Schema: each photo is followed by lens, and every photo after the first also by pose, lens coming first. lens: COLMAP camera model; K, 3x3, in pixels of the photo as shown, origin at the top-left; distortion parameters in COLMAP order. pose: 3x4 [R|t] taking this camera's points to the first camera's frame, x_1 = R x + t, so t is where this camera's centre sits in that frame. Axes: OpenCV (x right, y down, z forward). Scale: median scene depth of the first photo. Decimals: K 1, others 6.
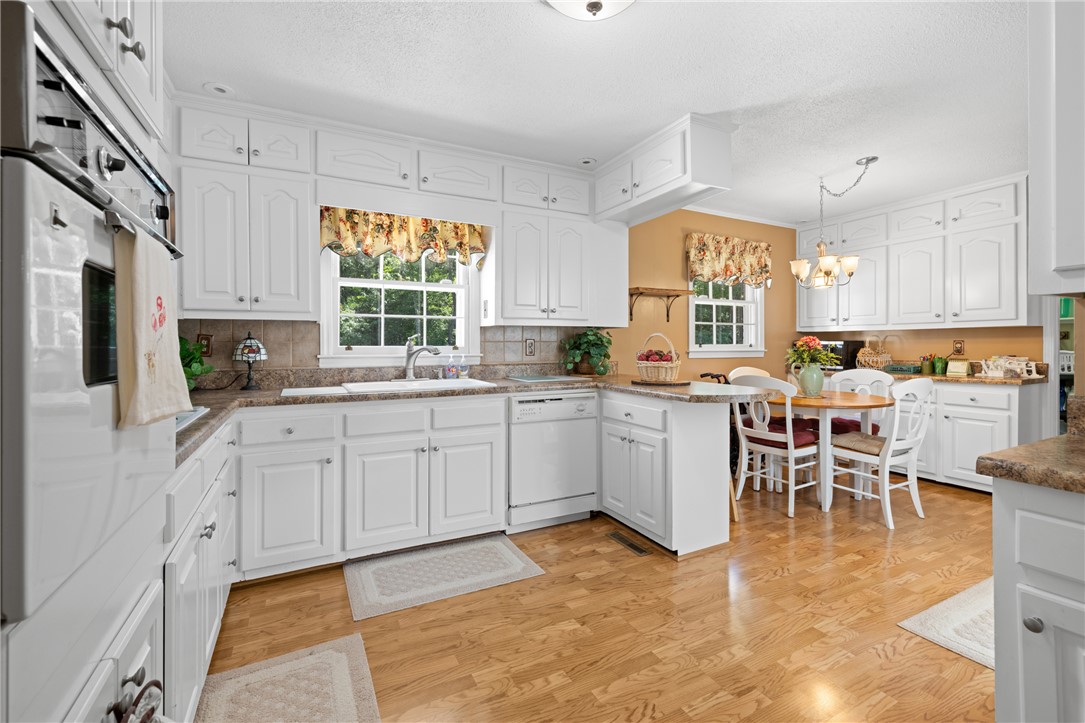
lens RADIAL K [[472.5, 0, 542.9], [0, 472.5, 348.5], [0, 0, 1]] dist [-0.001349, 0.000337]
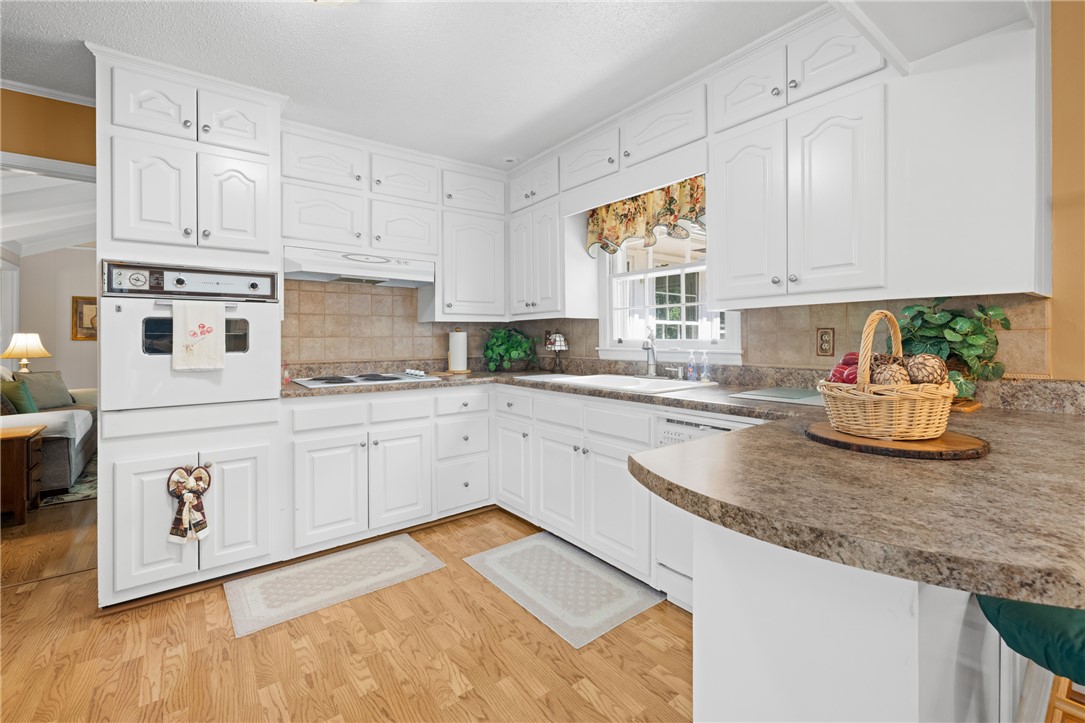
lens RADIAL K [[472.5, 0, 540.7], [0, 472.5, 337.3], [0, 0, 1]] dist [-0.001349, 0.000337]
pose [[0.171666, 0.000745, -0.985155, 0.791212], [-0.001064, 0.999999, 0.000571, -0.012967], [0.985155, 0.000950, 0.171667, 0.894330]]
